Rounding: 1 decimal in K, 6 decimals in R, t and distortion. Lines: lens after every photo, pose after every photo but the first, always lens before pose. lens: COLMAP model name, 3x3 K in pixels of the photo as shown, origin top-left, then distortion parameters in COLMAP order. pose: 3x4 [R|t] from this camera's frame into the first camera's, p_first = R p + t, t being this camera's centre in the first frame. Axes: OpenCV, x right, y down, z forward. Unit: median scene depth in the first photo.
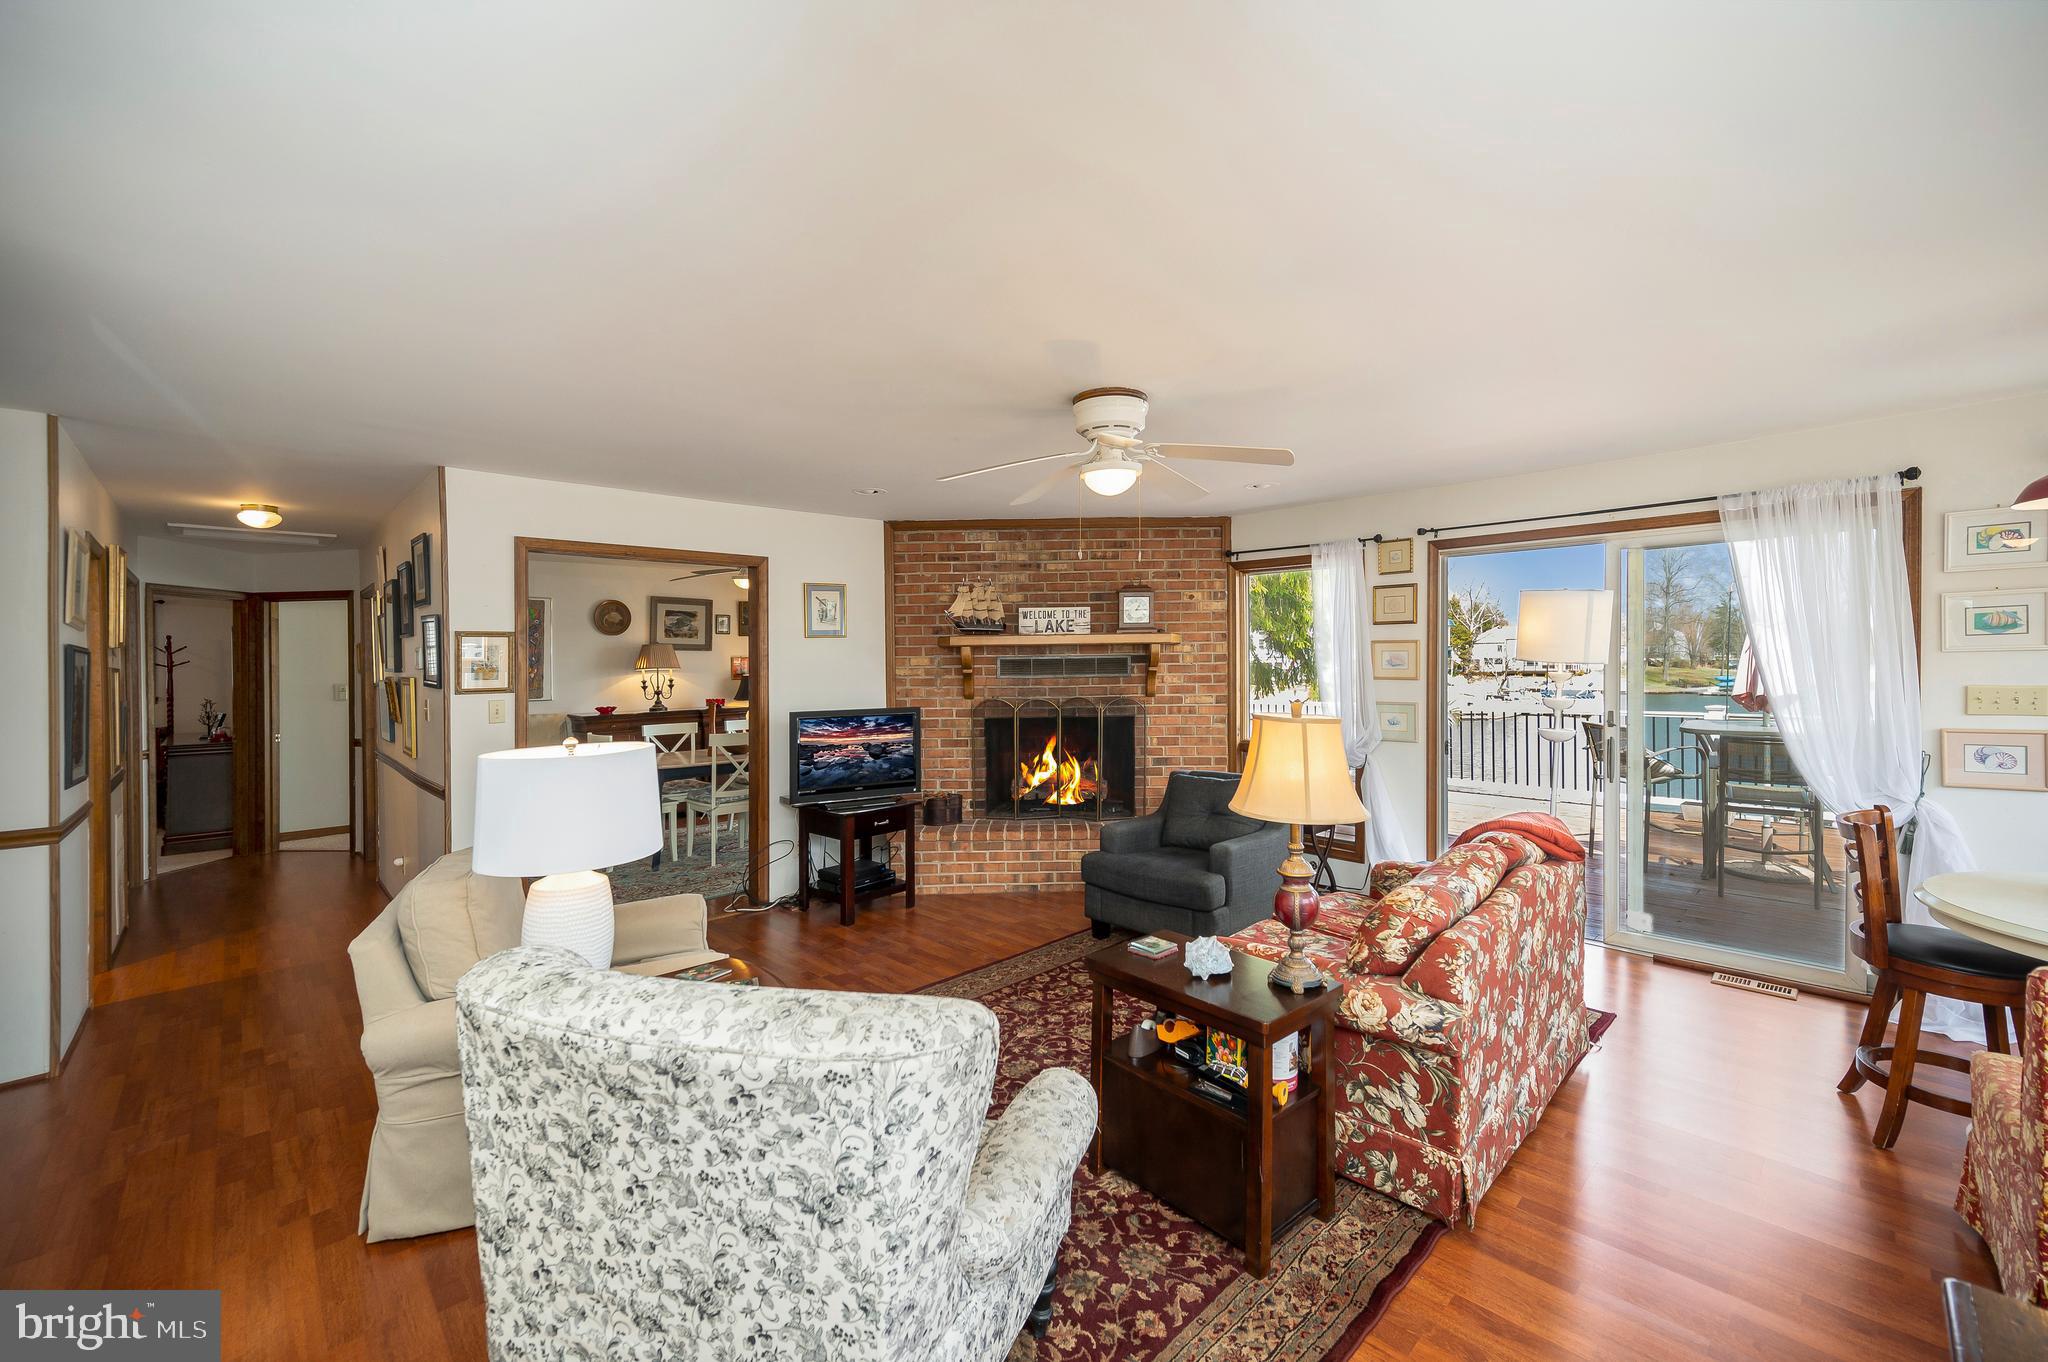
lens RADIAL K [[831.0, 0, 1025.0], [0, 831.0, 674.2], [0, 0, 1]] dist [-0.003513, -0.000162]
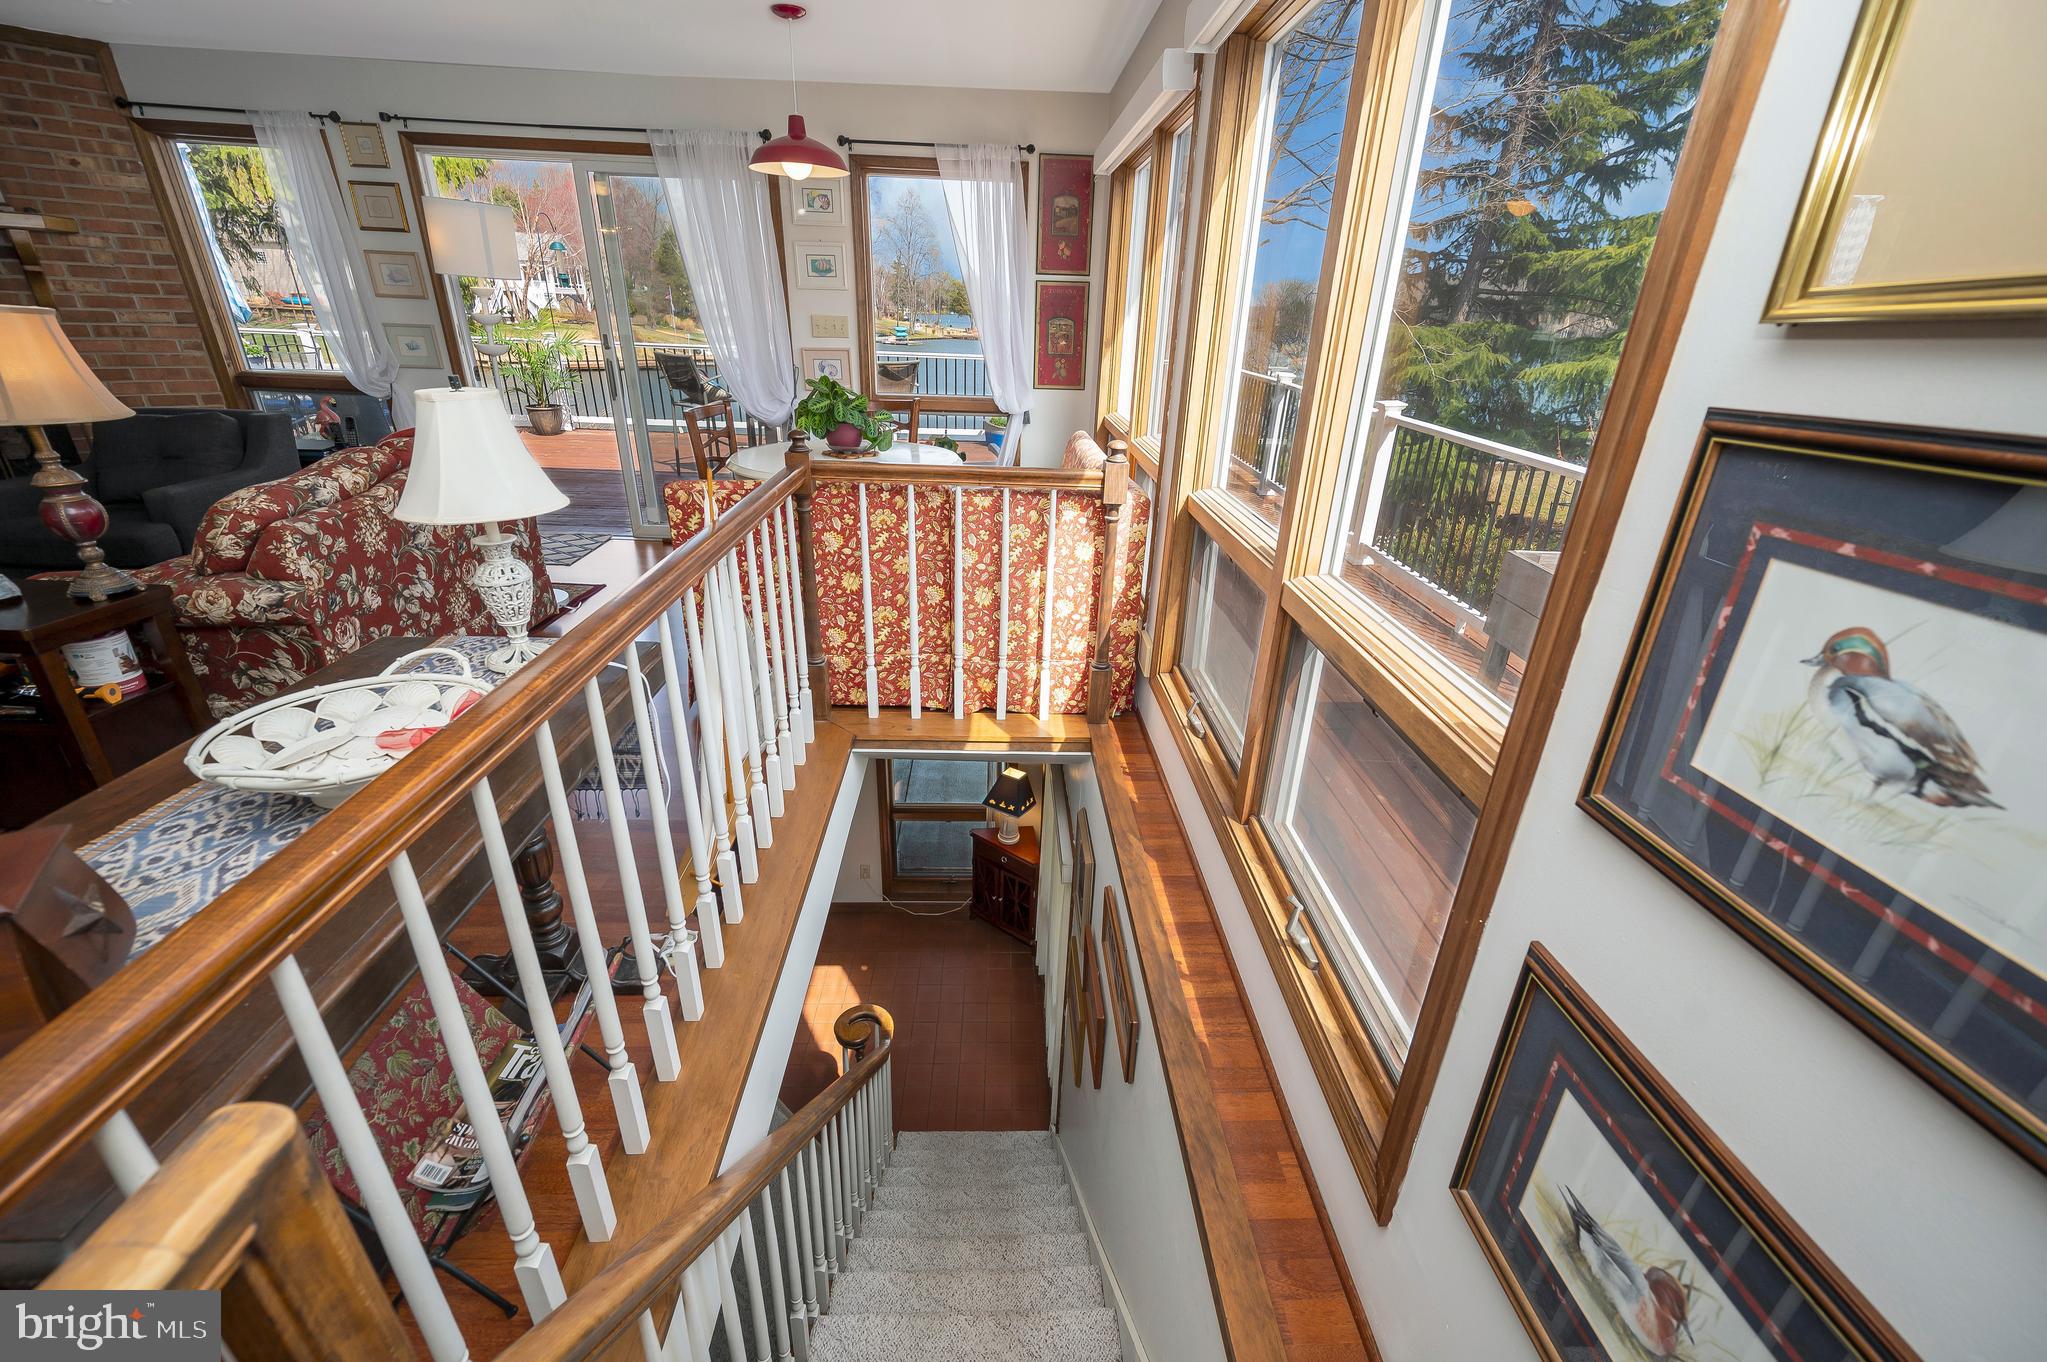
lens RADIAL K [[820.7, 0, 1037.7], [0, 820.7, 670.8], [0, 0, 1]] dist [0.000179, -0.000220]
pose [[0.657942, -0.268583, 0.703545, 0.132482], [-0.033369, 0.922922, 0.383538, 0.013703], [-0.752329, -0.275822, 0.598267, -0.185840]]
